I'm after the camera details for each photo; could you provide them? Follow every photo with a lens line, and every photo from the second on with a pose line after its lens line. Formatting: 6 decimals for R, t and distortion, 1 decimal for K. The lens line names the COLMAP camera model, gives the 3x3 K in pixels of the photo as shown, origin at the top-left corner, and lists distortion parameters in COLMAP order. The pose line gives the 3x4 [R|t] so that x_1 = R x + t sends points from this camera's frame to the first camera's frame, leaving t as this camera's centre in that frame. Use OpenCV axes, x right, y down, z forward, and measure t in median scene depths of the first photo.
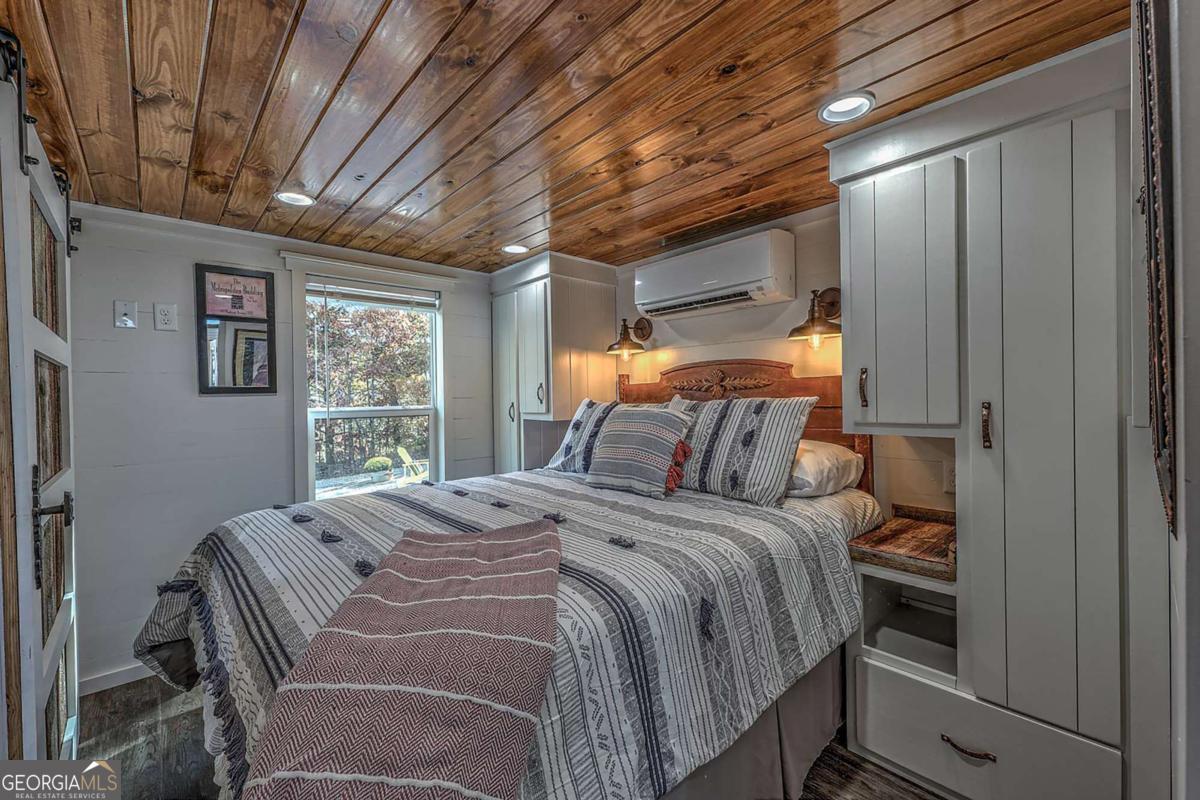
lens RADIAL K [[486.6, 0, 600.0], [0, 486.6, 399.1], [0, 0, 1]] dist [0.000304, 0.000038]
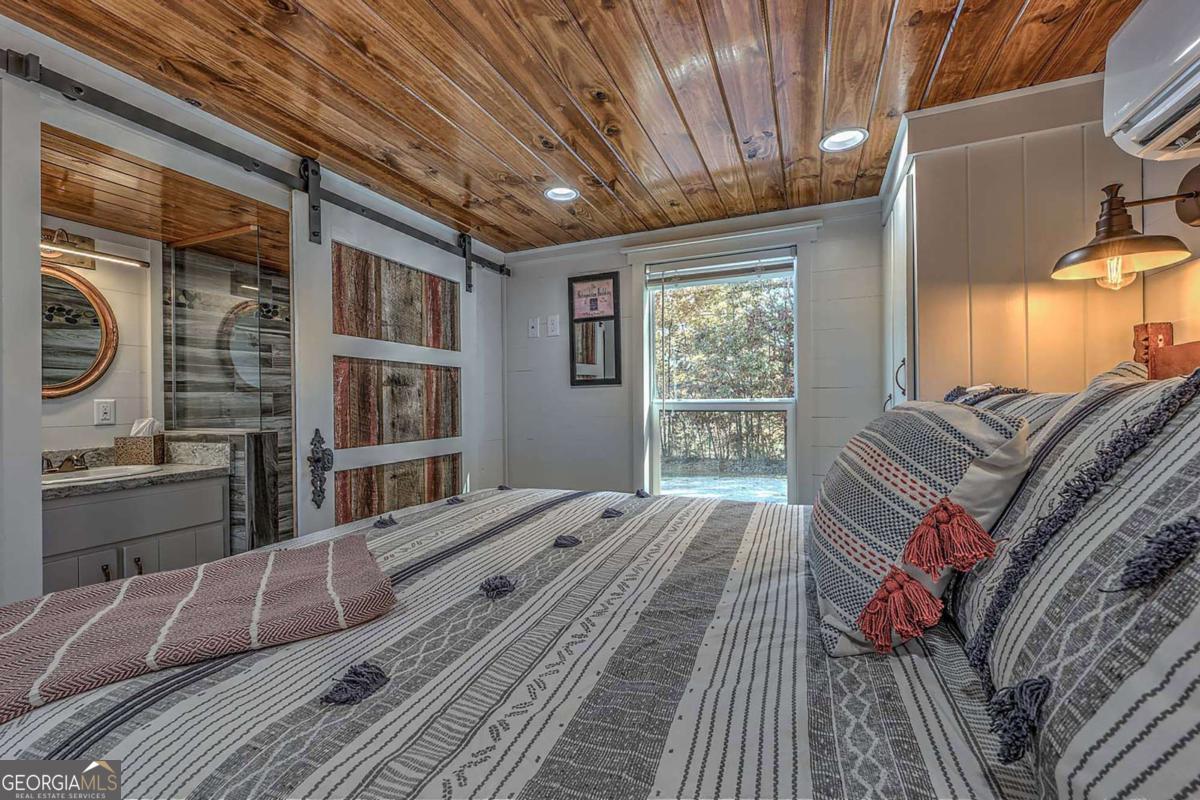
lens RADIAL K [[486.6, 0, 598.6], [0, 486.6, 398.9], [0, 0, 1]] dist [0.000304, 0.000038]
pose [[0.425179, 0.006116, -0.905088, 0.277013], [0.002173, 0.999967, 0.007777, 0.011324], [0.905106, -0.005274, 0.425152, 0.509586]]
